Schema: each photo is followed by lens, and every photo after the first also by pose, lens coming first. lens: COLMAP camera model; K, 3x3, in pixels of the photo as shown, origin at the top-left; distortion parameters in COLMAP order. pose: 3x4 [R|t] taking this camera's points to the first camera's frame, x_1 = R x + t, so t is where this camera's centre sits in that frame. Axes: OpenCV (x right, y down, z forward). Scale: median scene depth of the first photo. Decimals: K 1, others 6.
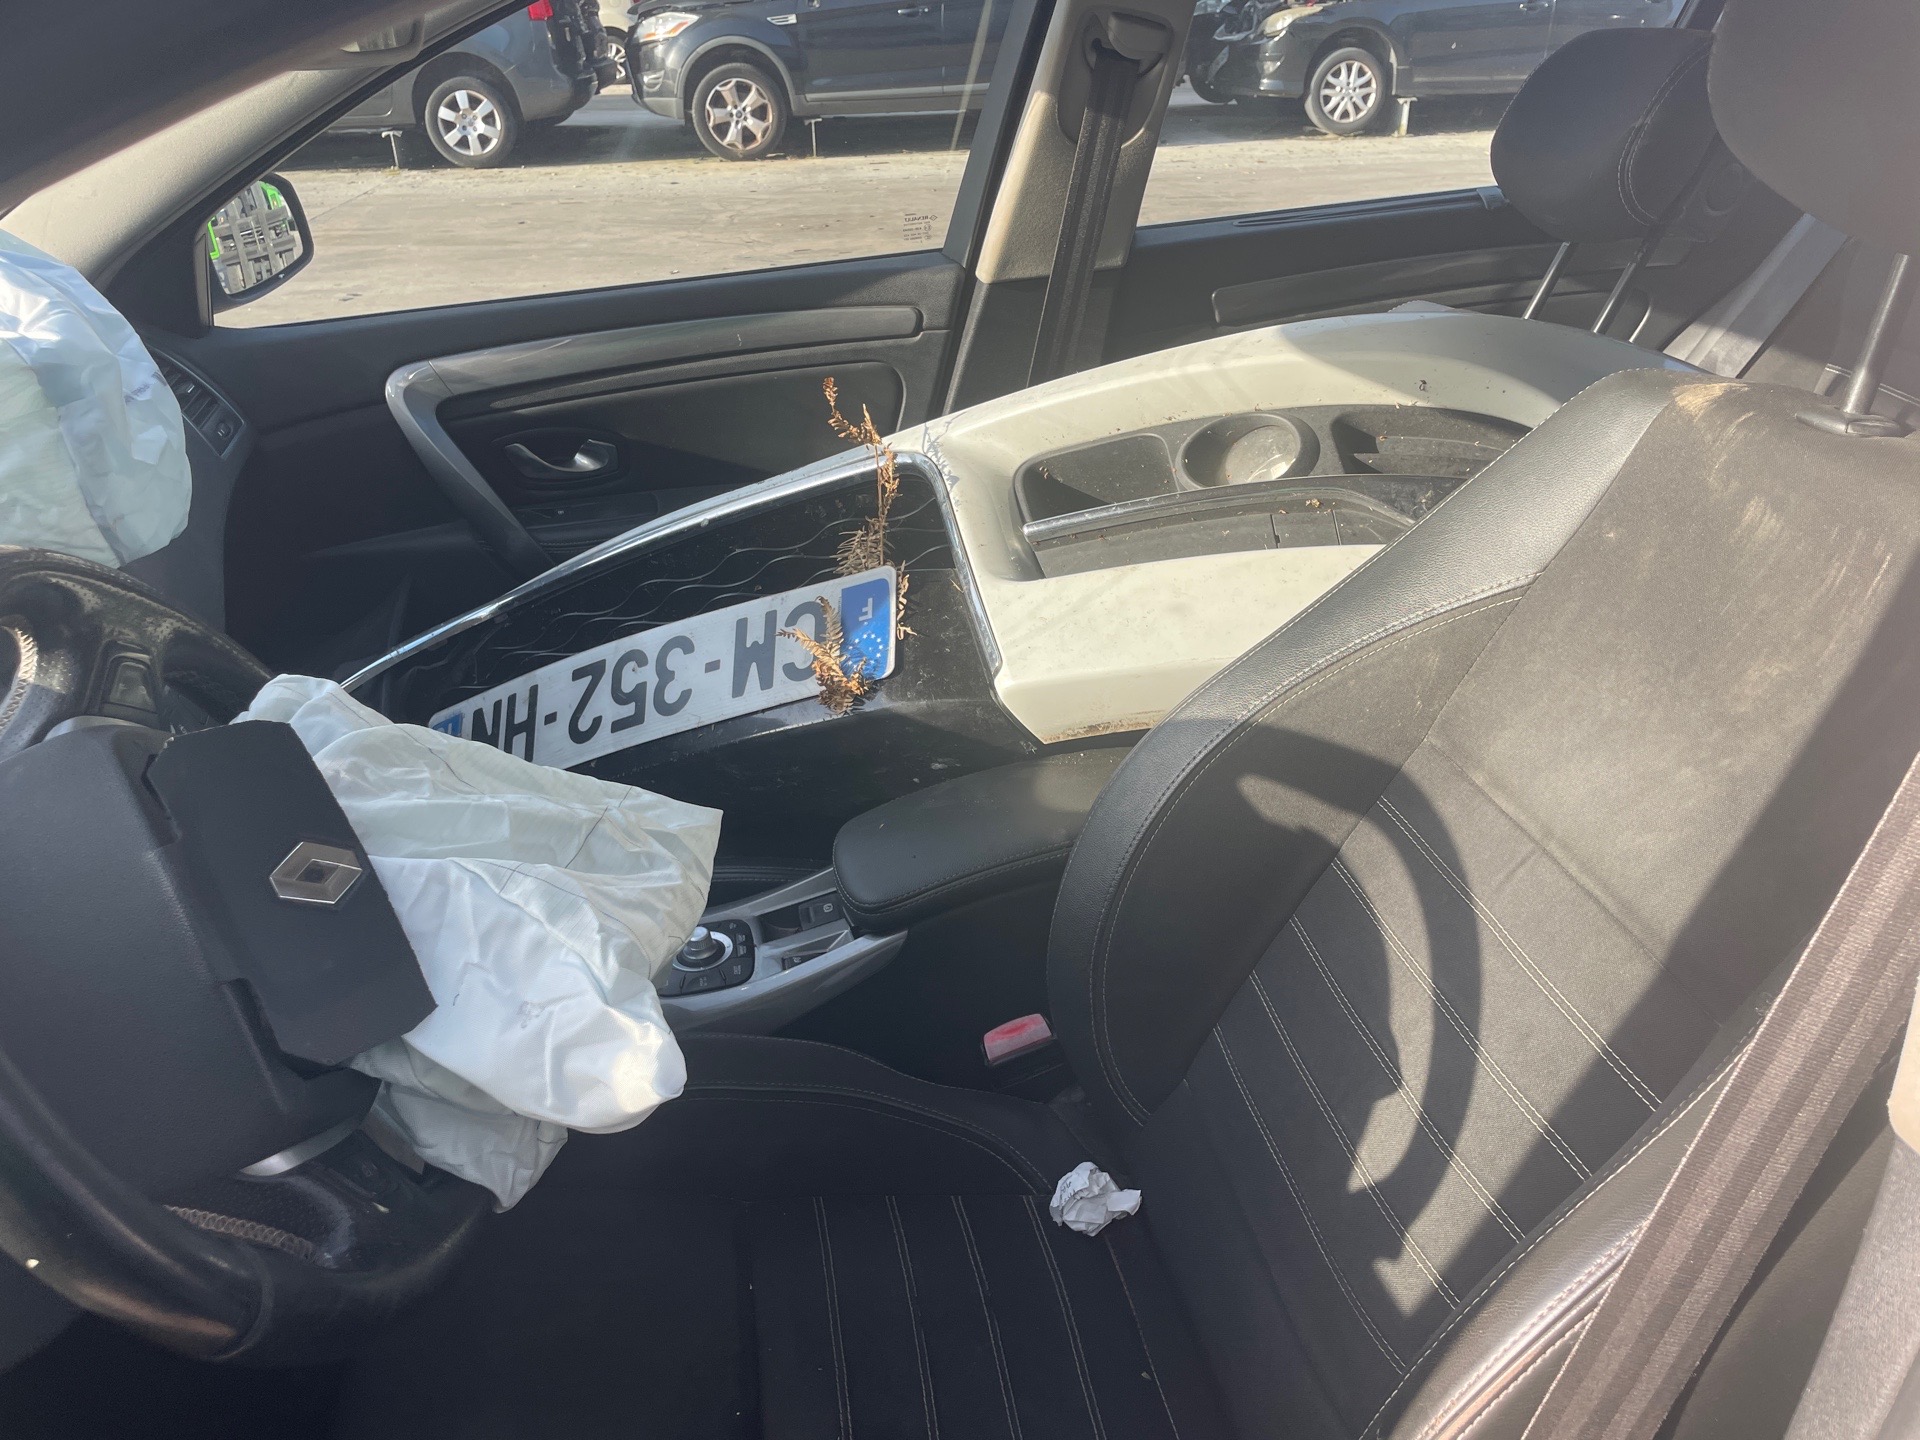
lens RADIAL K [[1441.9, 0, 954.5], [0, 1441.9, 716.4], [0, 0, 1]] dist [0.083113, -0.104532]
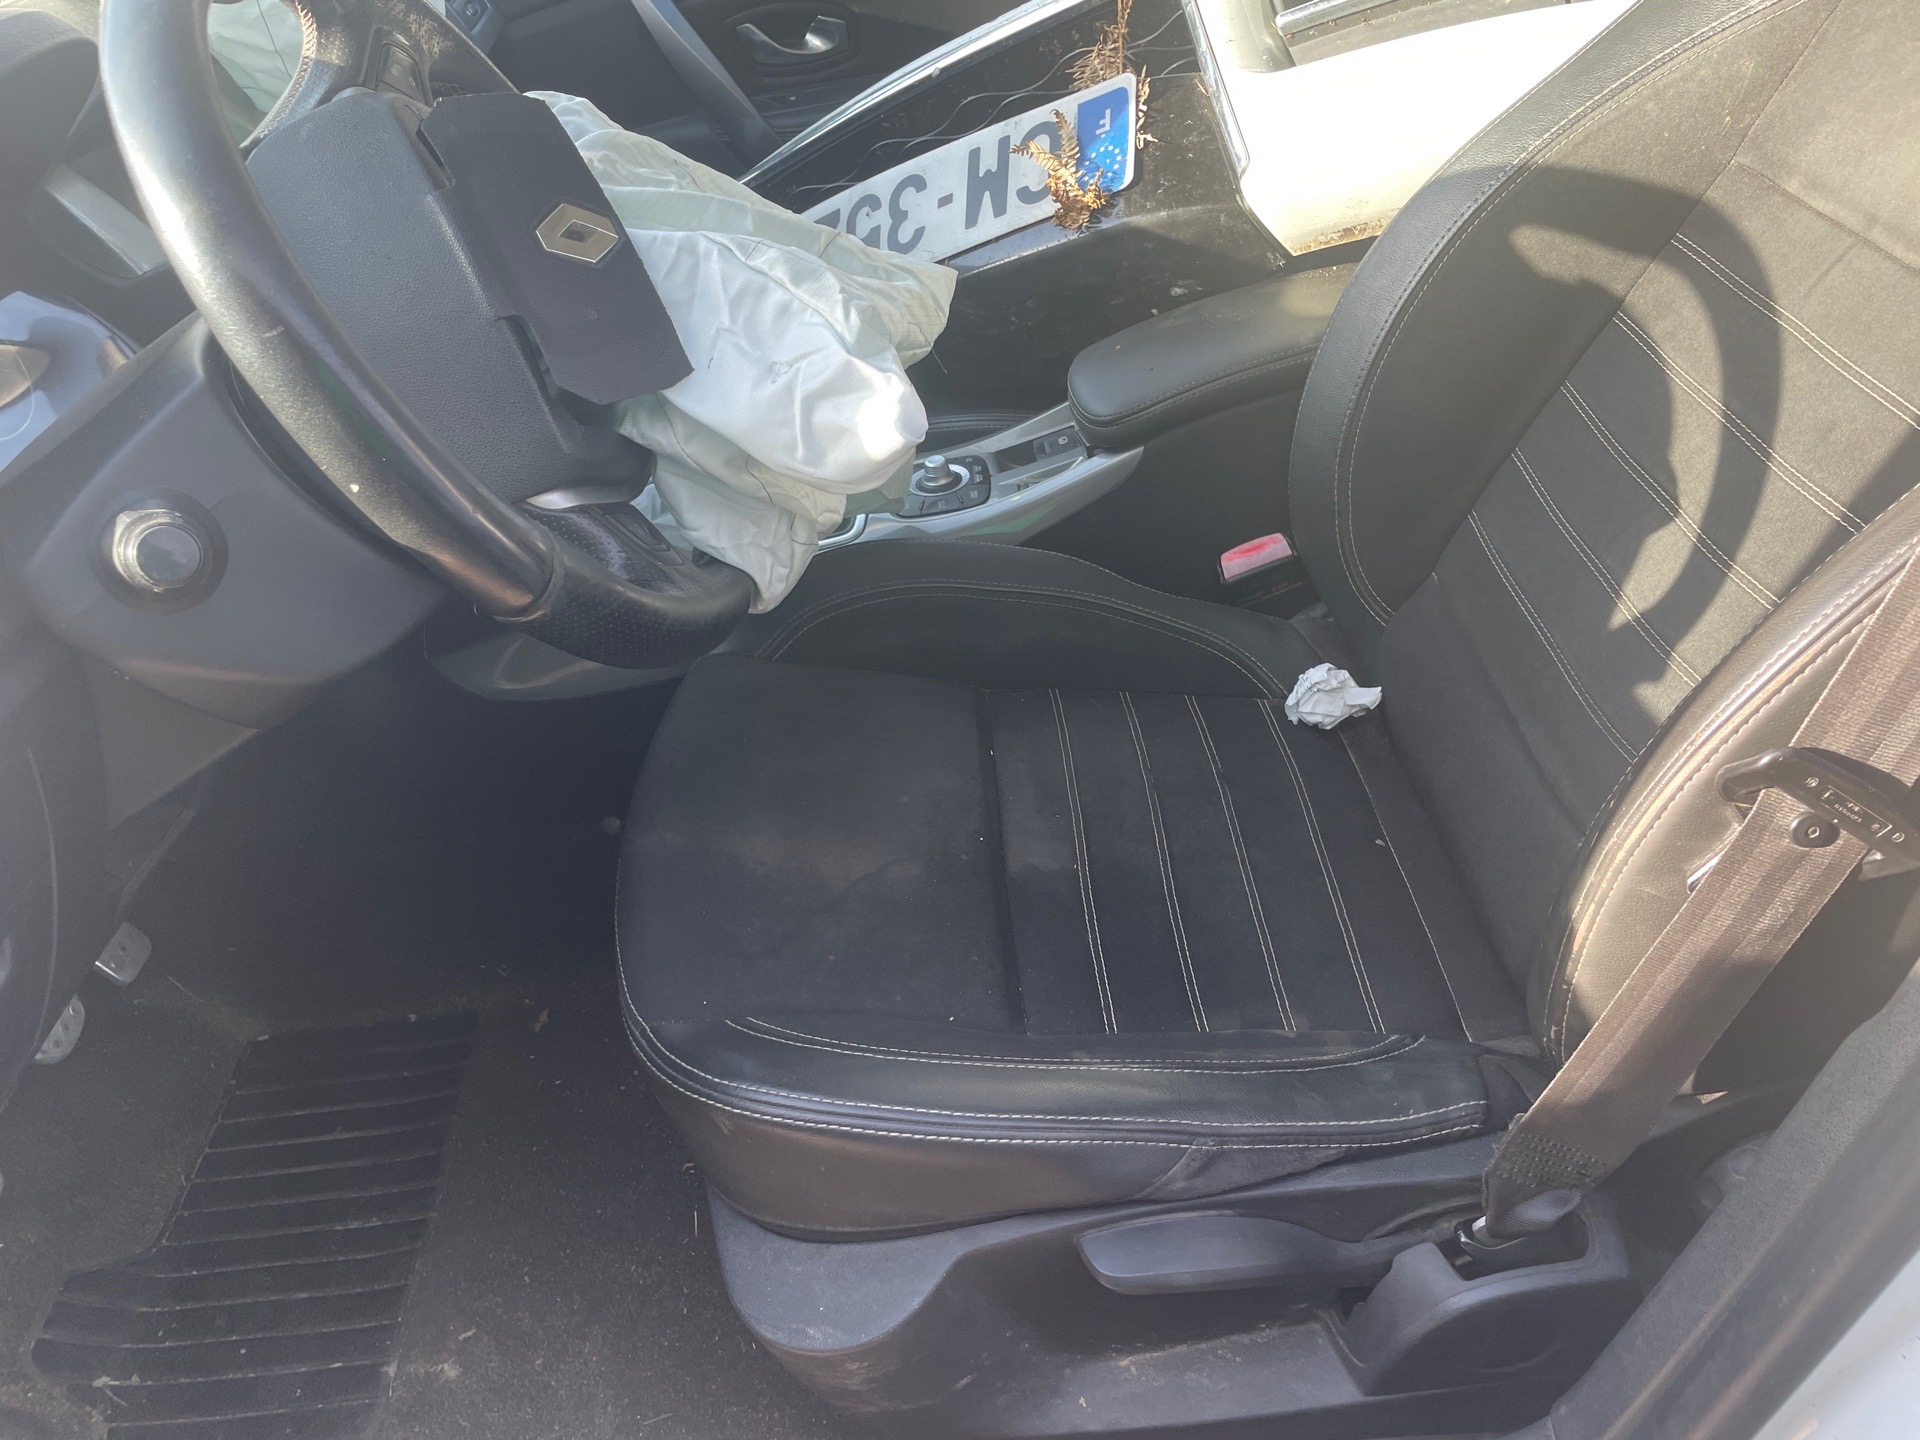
lens RADIAL K [[1441.9, 0, 935.4], [0, 1441.9, 707.9], [0, 0, 1]] dist [0.083113, -0.104532]
pose [[0.985016, 0.012586, -0.172005, -0.000705], [0.014948, 0.987350, 0.157848, 0.179626], [0.171816, -0.158054, 0.972367, -0.015175]]
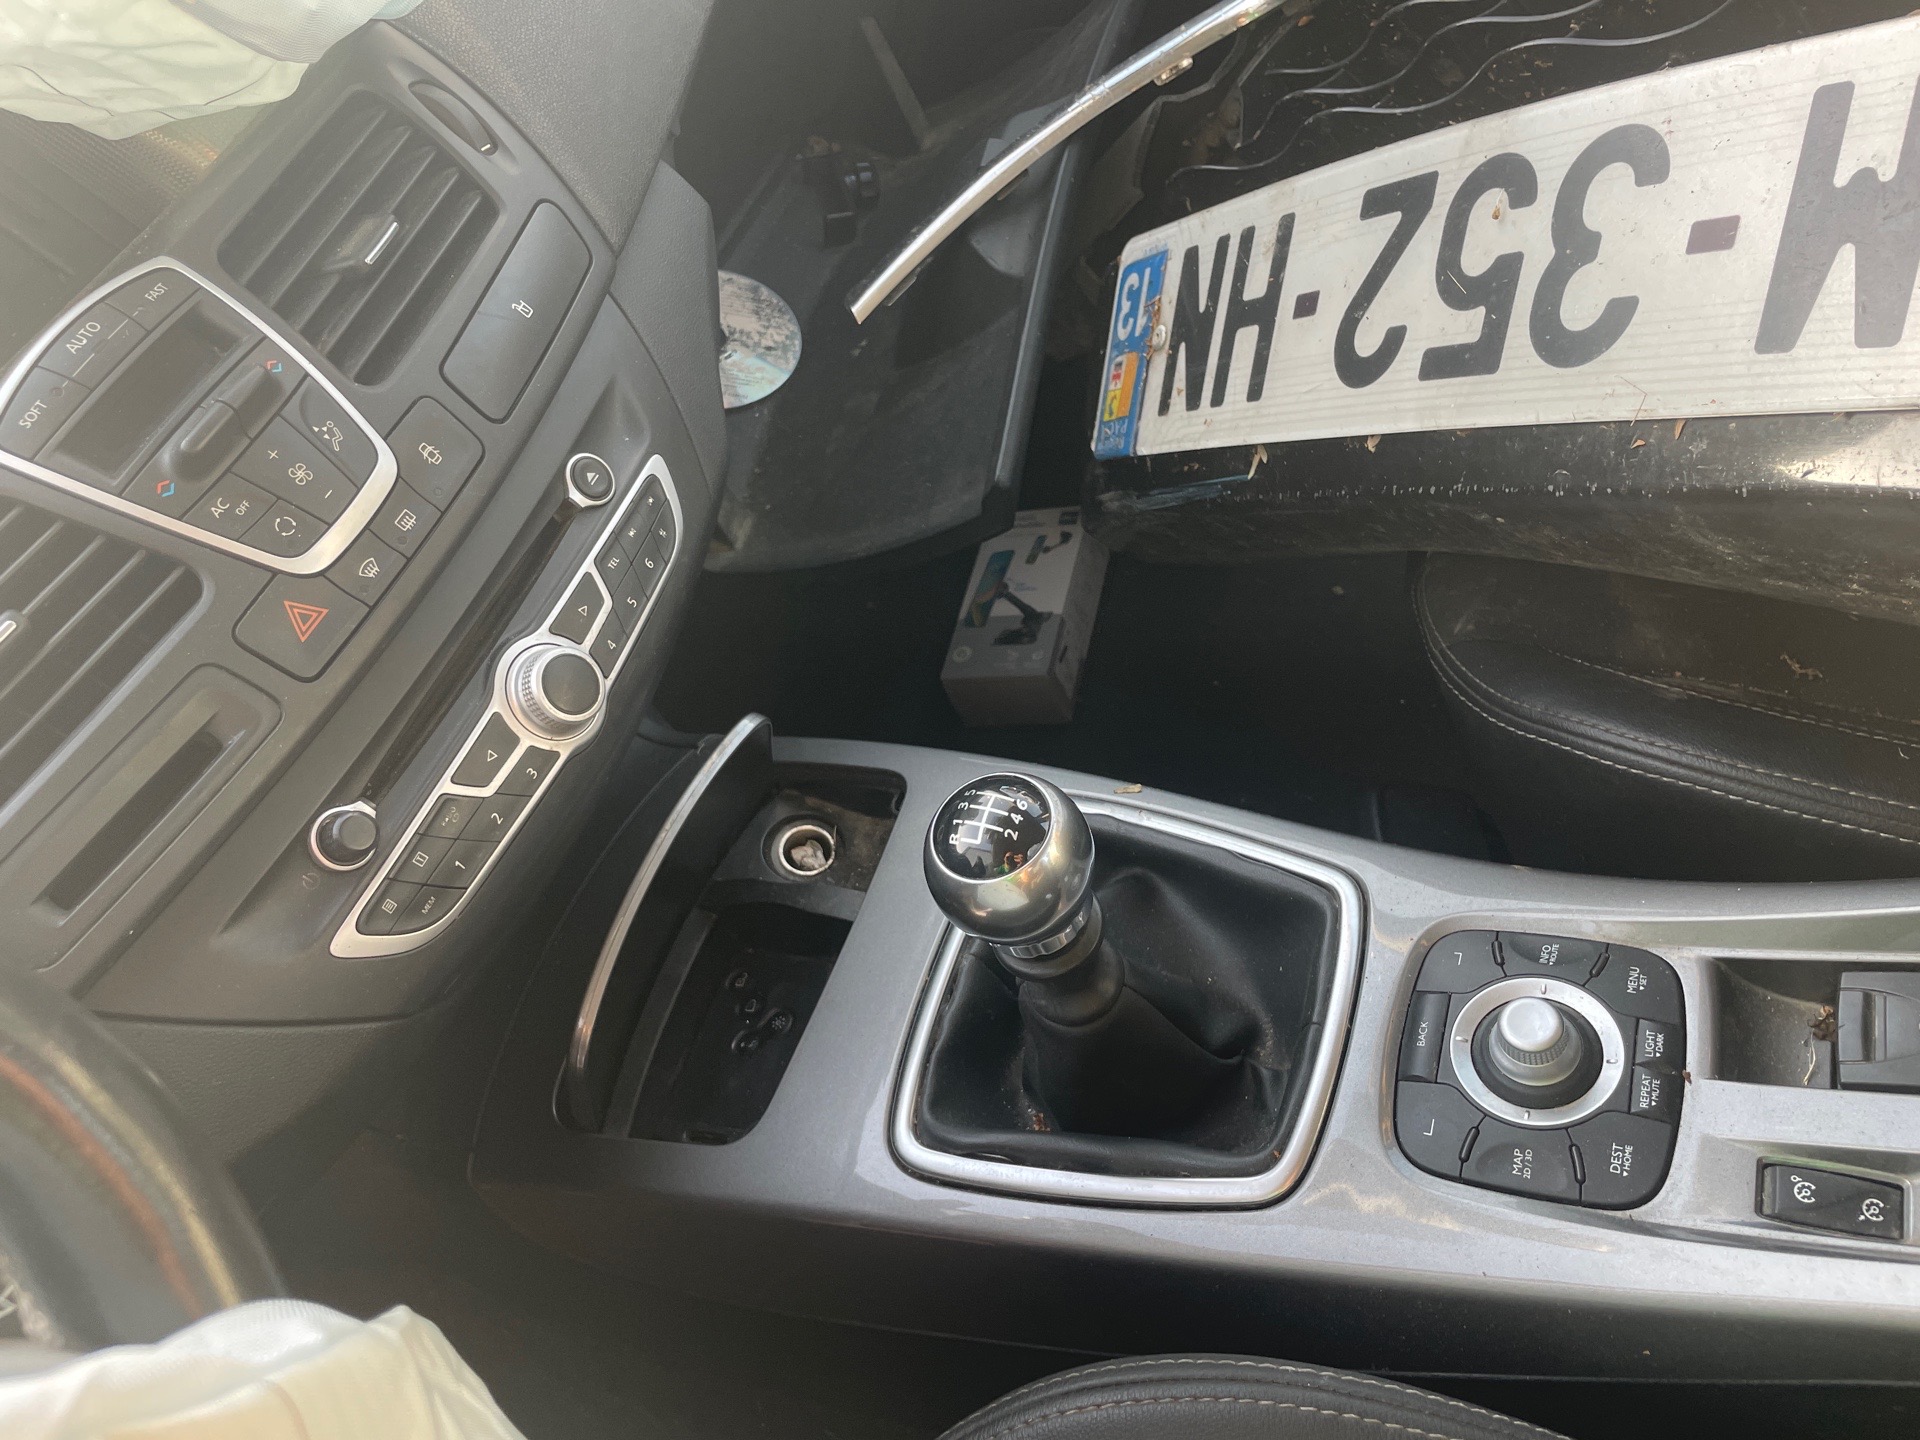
lens RADIAL K [[1441.9, 0, 971.0], [0, 1441.9, 668.7], [0, 0, 1]] dist [0.083113, -0.104532]
pose [[0.809035, 0.222026, -0.544211, -0.116440], [0.040607, 0.902581, 0.428601, -0.120190], [0.586355, -0.368853, 0.721204, 0.724706]]
